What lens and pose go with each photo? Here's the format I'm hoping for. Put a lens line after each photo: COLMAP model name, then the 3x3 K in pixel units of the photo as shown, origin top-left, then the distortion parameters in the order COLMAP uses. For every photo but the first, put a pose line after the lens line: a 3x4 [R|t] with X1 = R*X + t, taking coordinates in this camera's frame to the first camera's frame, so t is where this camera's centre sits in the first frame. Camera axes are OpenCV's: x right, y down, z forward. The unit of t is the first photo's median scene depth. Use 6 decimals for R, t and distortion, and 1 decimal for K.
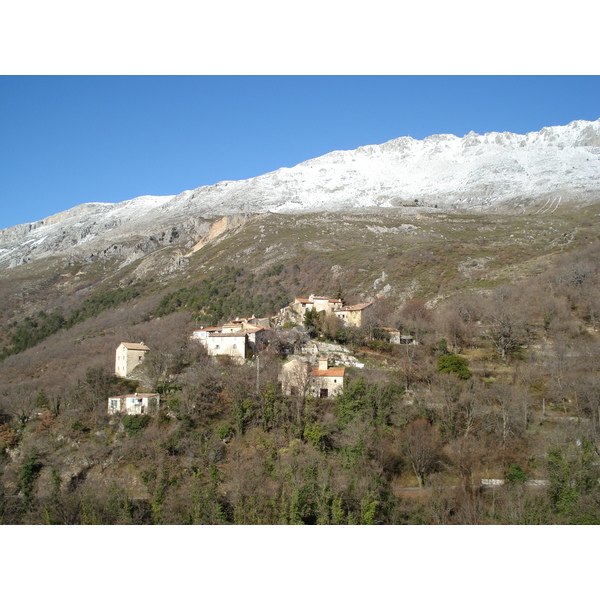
lens RADIAL K [[681.4, 0, 303.4], [0, 681.4, 298.1], [0, 0, 1]] dist [-0.093951, 0.000000]
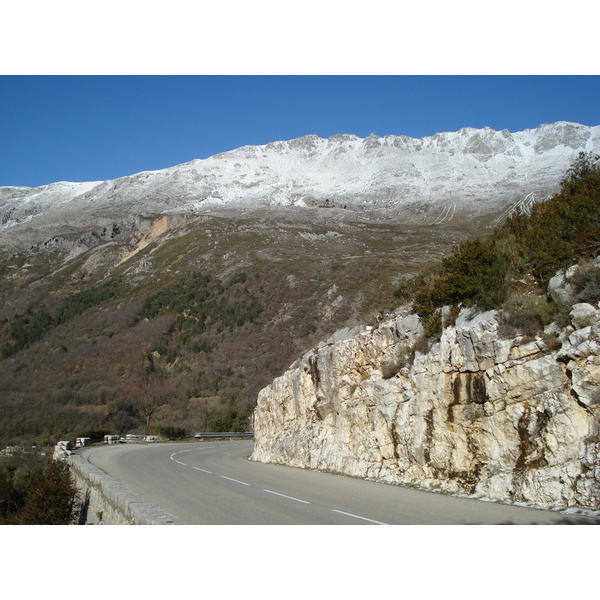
lens RADIAL K [[681.4, 0, 298.4], [0, 681.4, 300.1], [0, 0, 1]] dist [-0.093951, 0.000000]
pose [[0.985853, 0.008640, 0.167390, -0.071856], [-0.015477, 0.999096, 0.039582, -0.026298], [-0.166897, -0.041613, 0.985096, -0.105601]]
